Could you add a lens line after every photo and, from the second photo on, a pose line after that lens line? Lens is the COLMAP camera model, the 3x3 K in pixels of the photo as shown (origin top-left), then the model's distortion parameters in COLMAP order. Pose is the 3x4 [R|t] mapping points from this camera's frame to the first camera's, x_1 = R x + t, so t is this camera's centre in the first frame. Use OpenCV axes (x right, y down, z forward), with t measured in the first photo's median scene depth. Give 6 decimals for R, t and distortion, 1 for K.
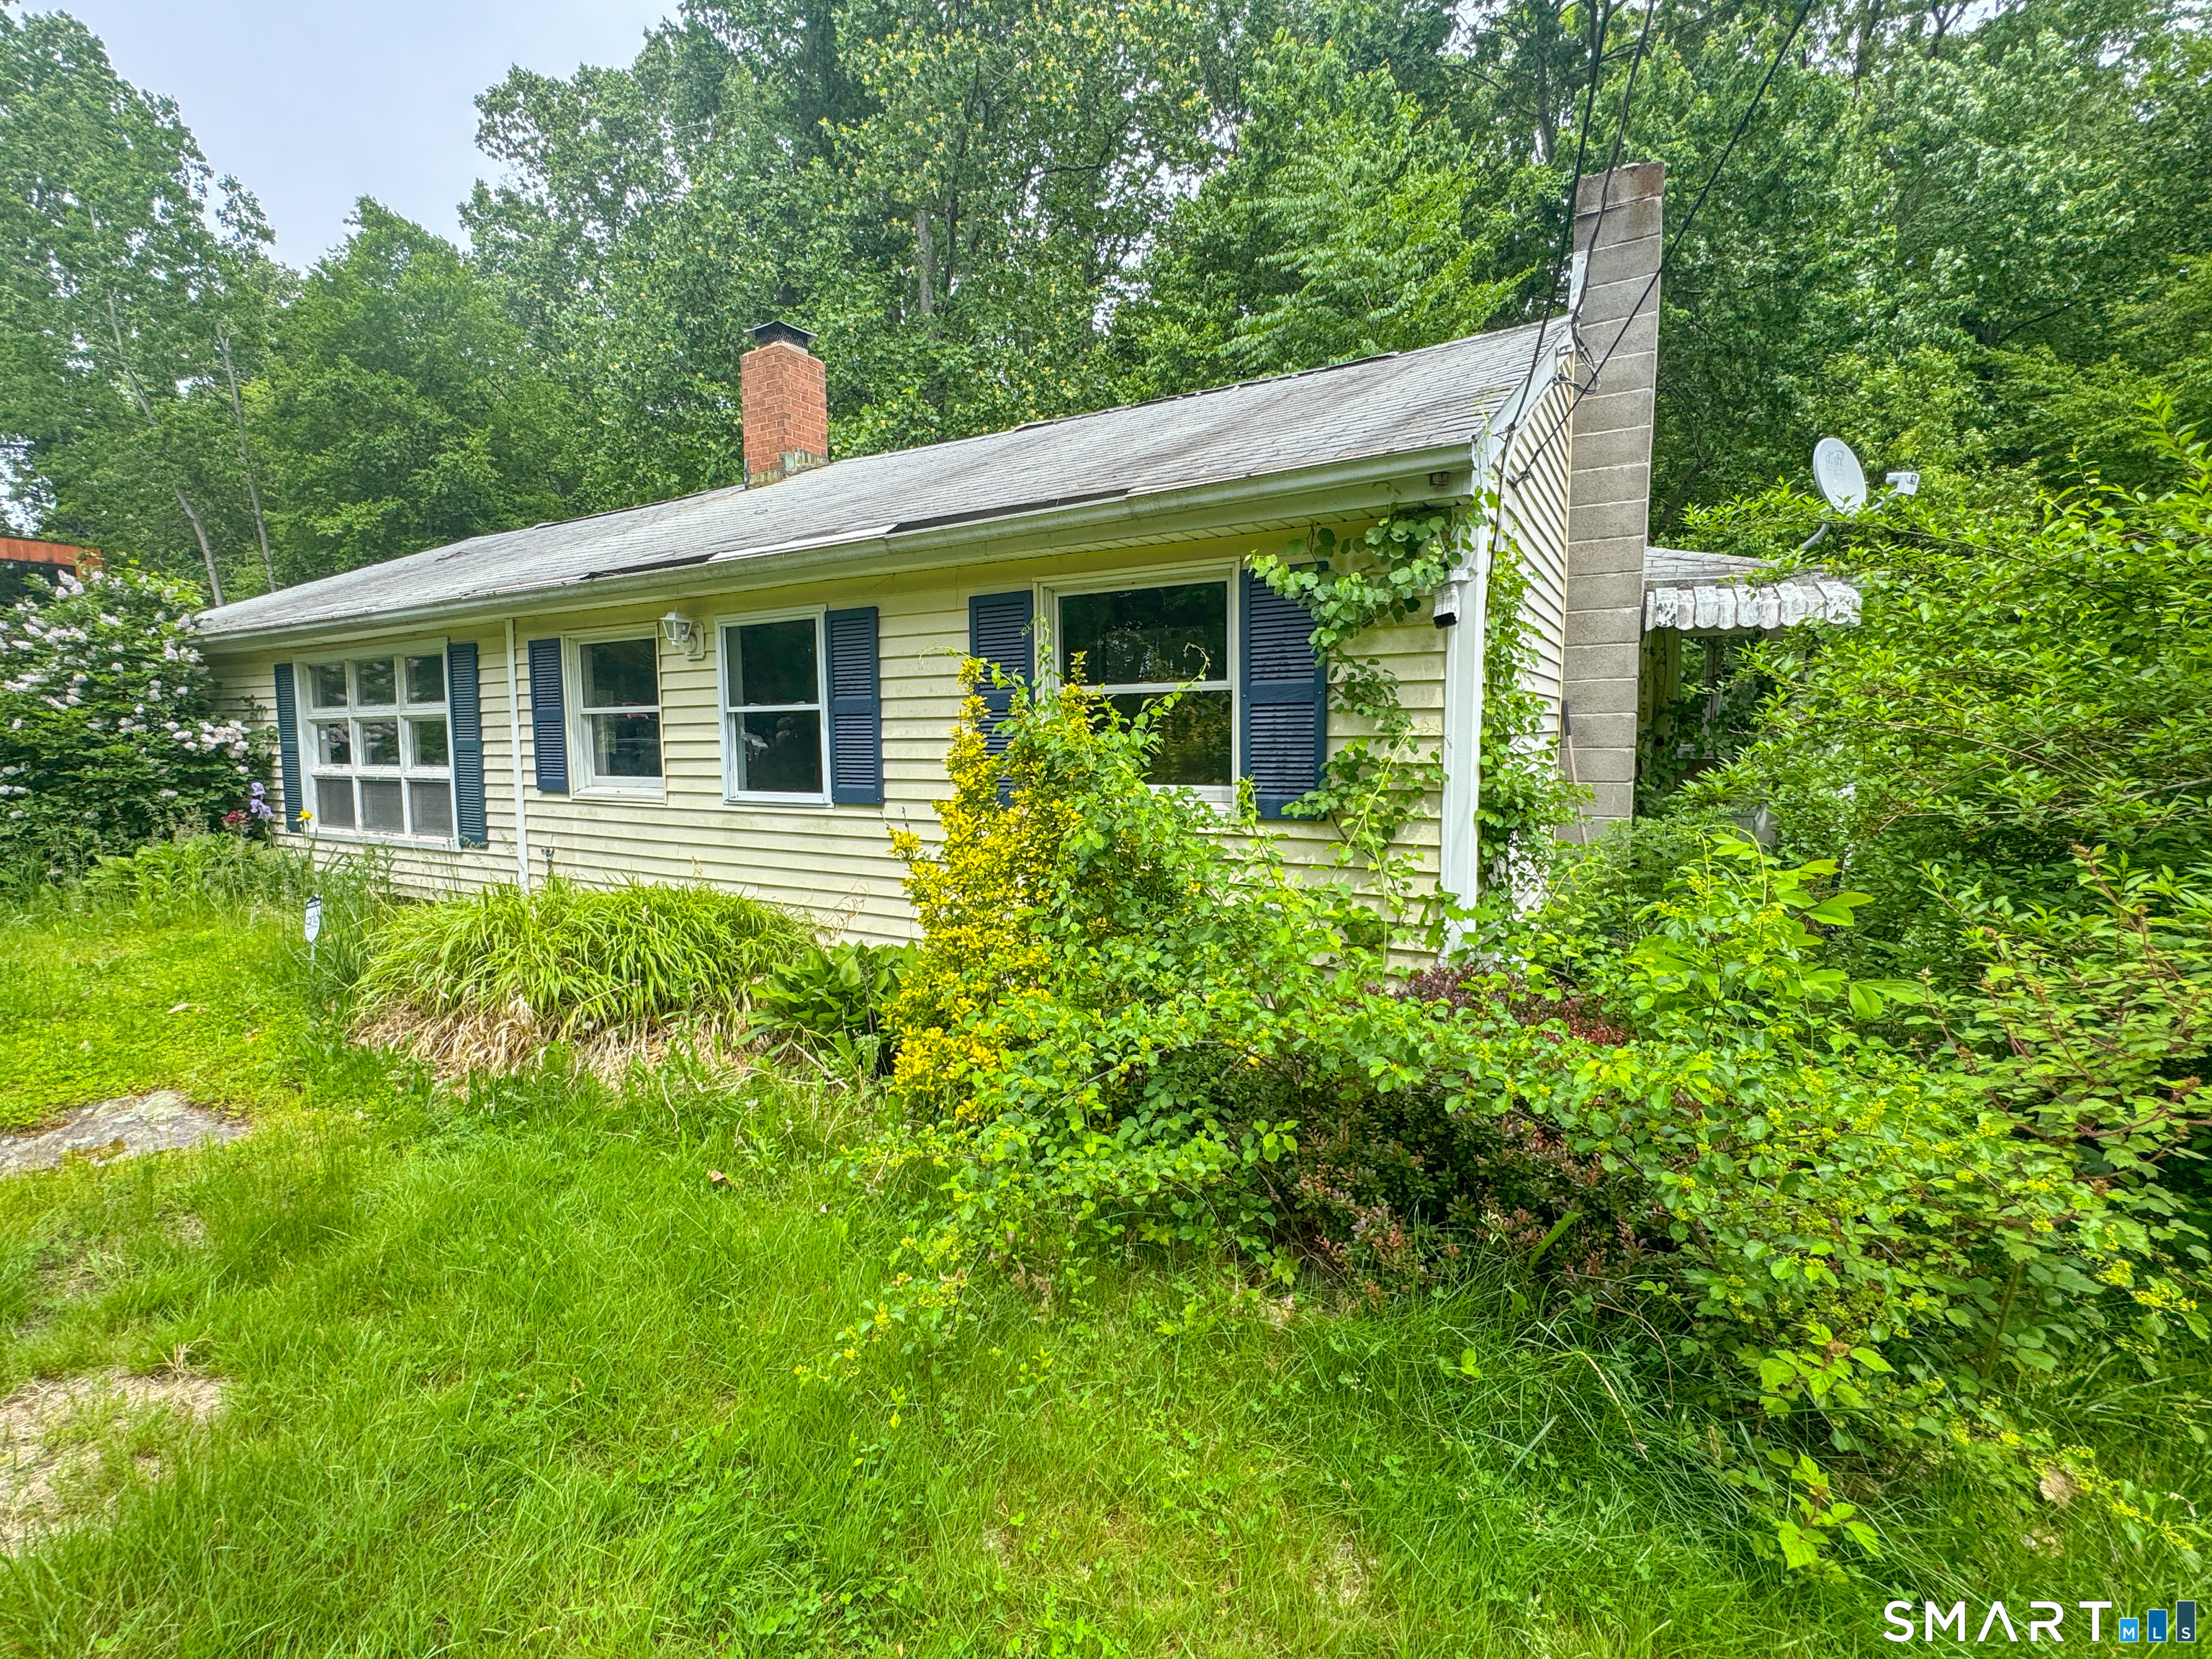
lens RADIAL K [[965.6, 0, 1106.0], [0, 965.6, 829.5], [0, 0, 1]] dist [0.000053, -0.000012]
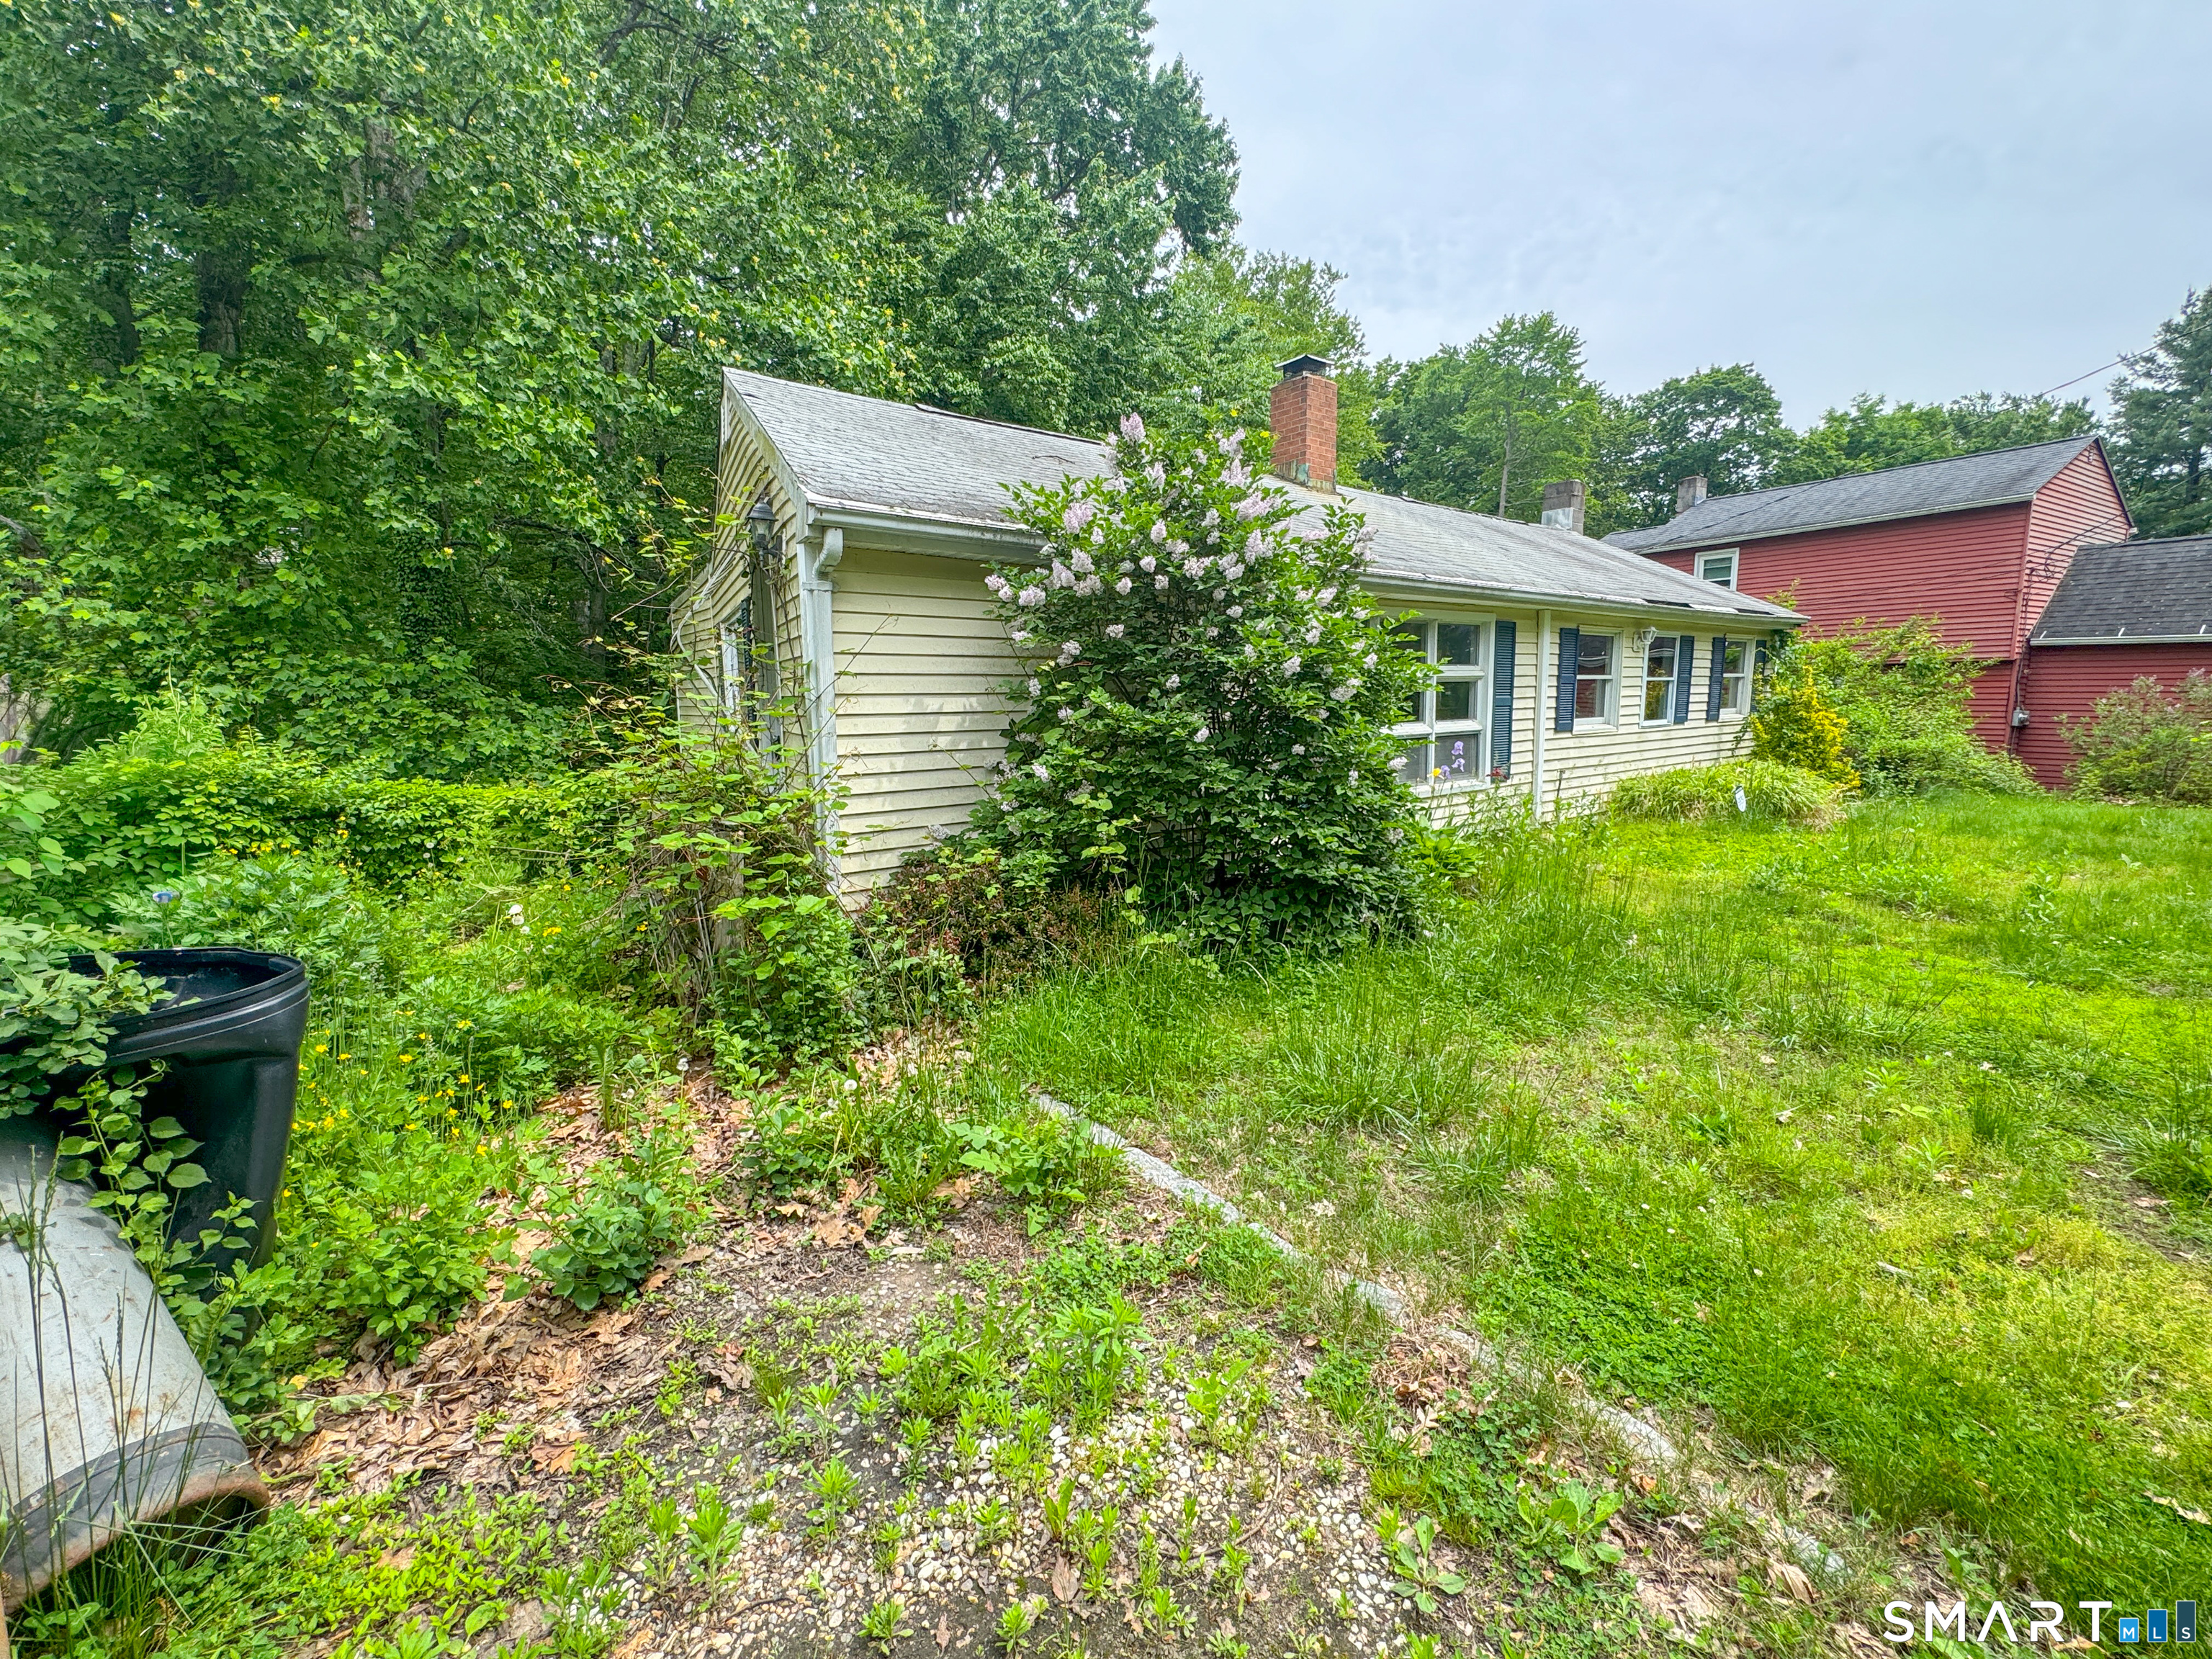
lens RADIAL K [[965.6, 0, 1106.0], [0, 965.6, 829.5], [0, 0, 1]] dist [0.000053, -0.000012]
pose [[0.361106, -0.124378, 0.924193, -2.254488], [0.104820, 0.990198, 0.092305, -0.101683], [-0.926615, 0.063542, 0.370604, 1.128480]]
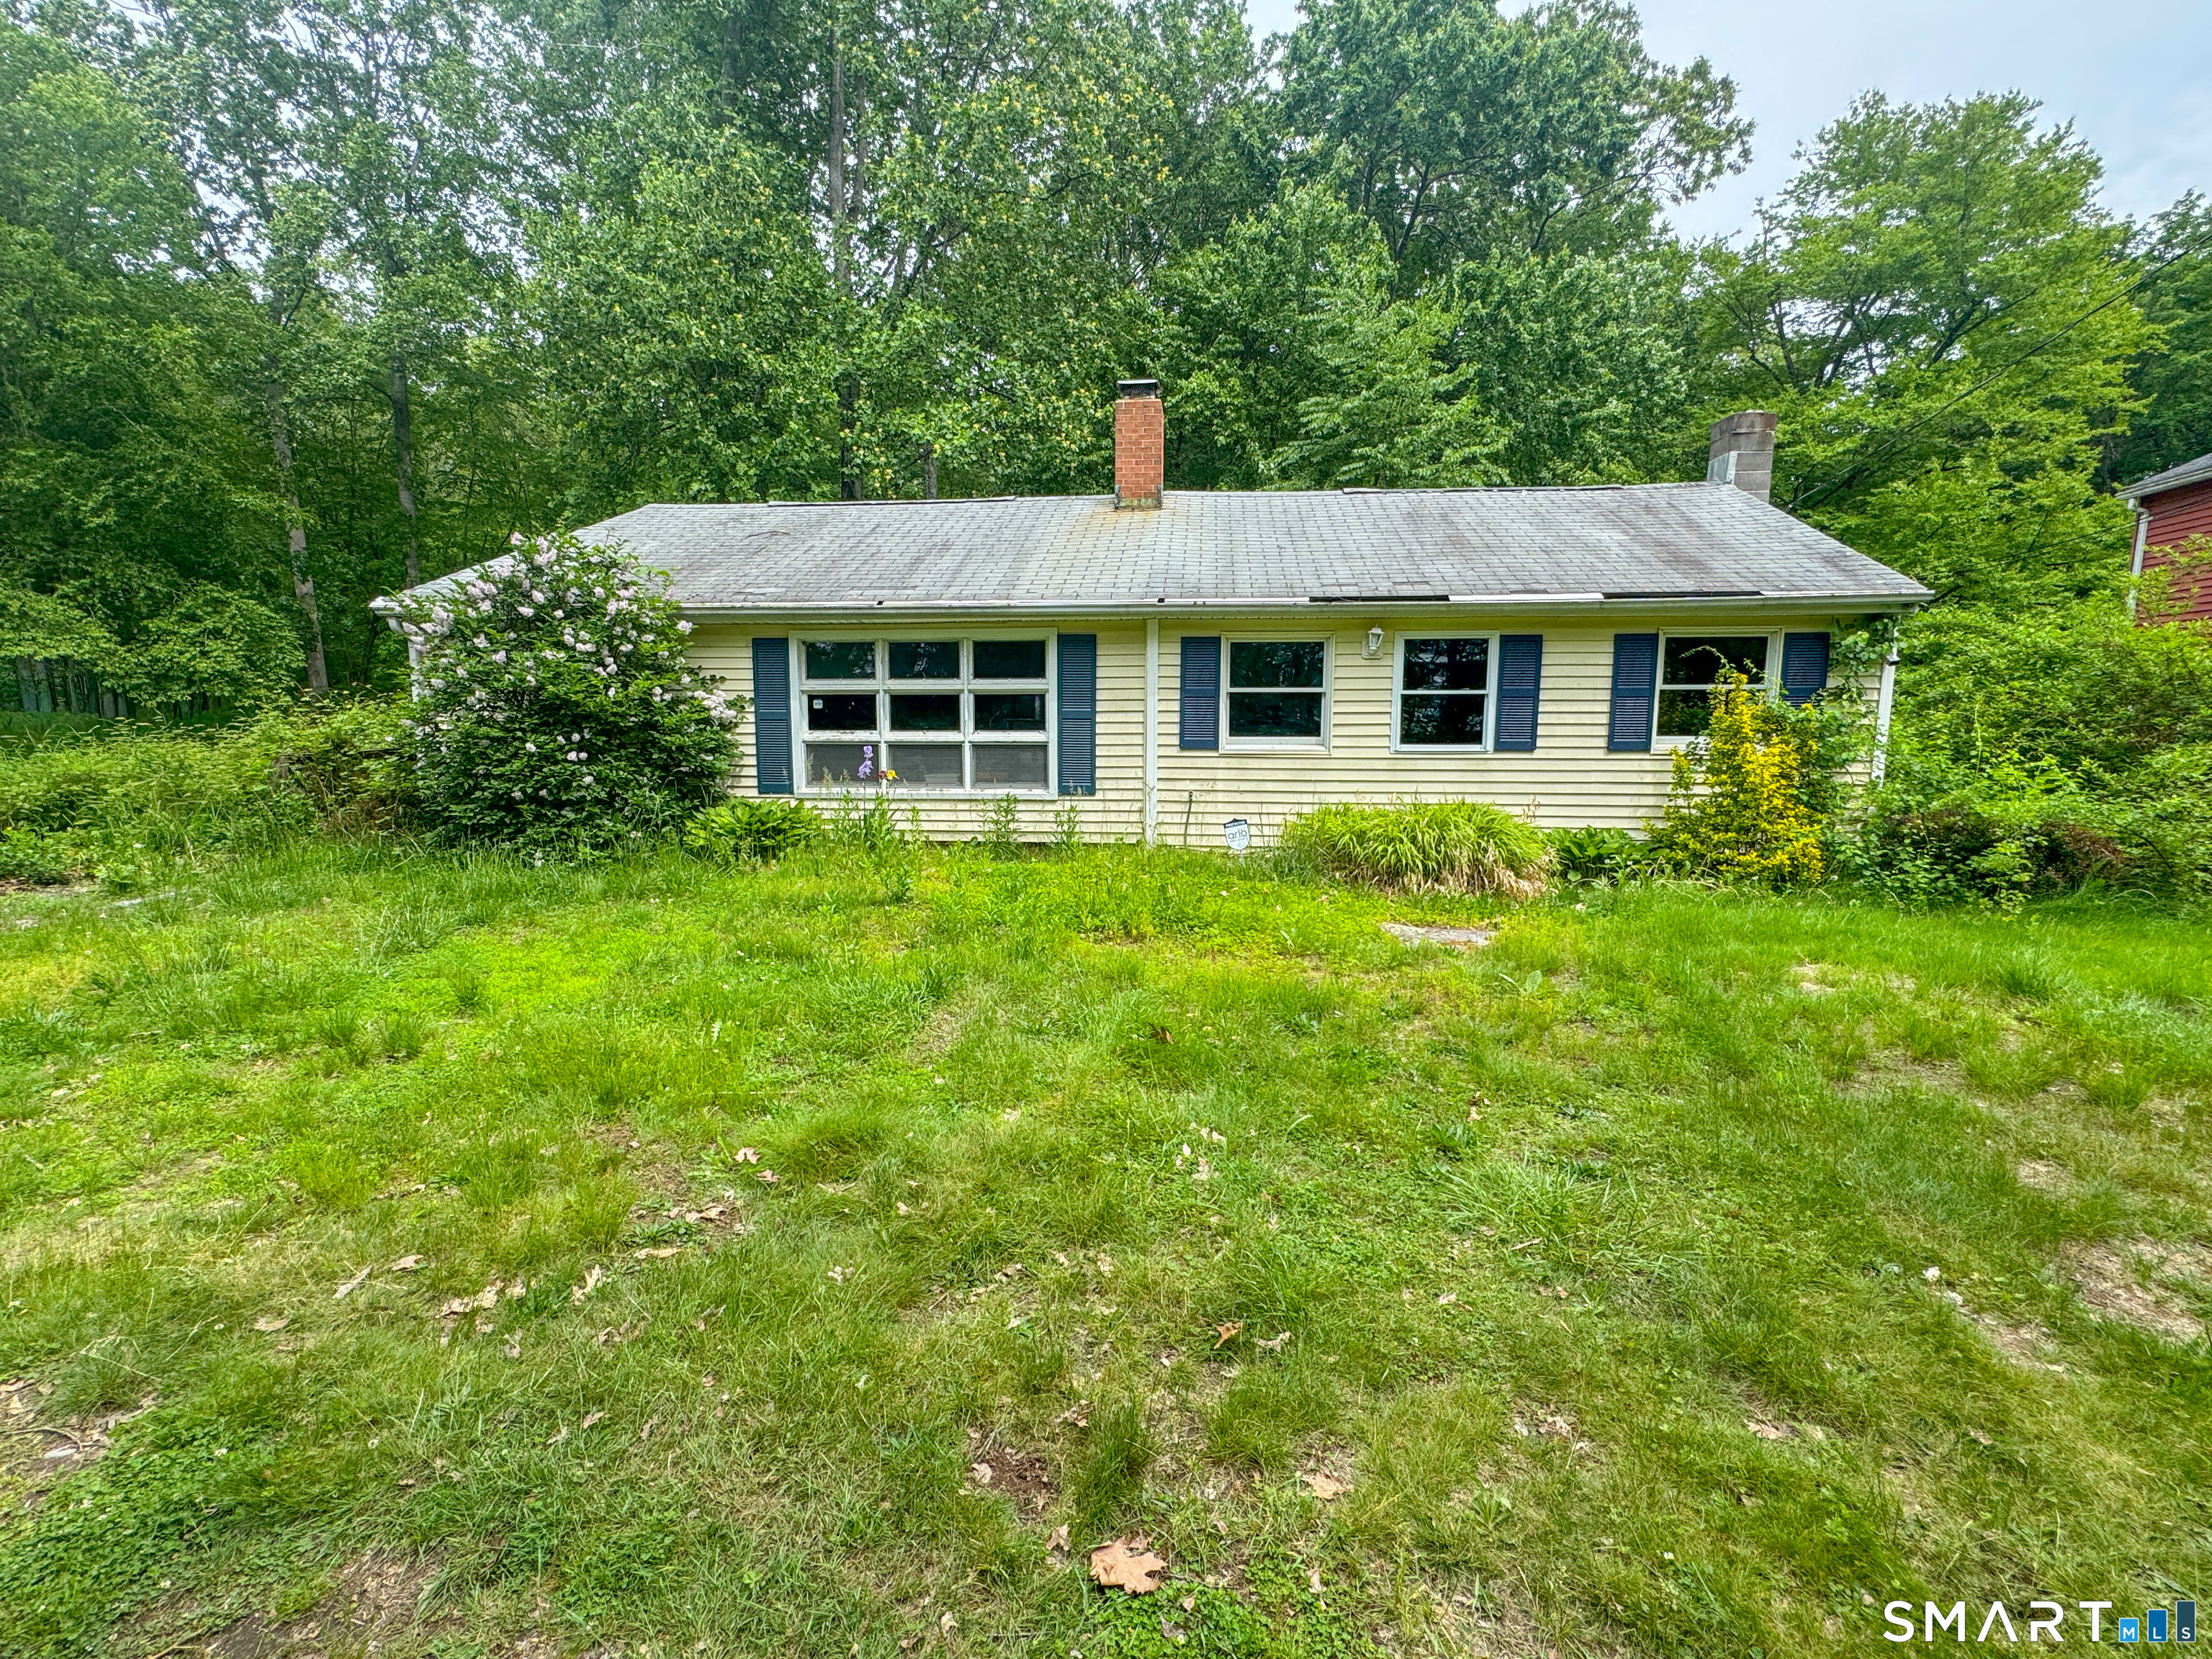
lens RADIAL K [[965.6, 0, 1106.0], [0, 965.6, 829.5], [0, 0, 1]] dist [0.000053, -0.000012]
pose [[0.909345, -0.045401, 0.413559, -1.273829], [0.033514, 0.998791, 0.035957, 0.021328], [-0.414692, -0.018837, 0.909767, -0.190297]]
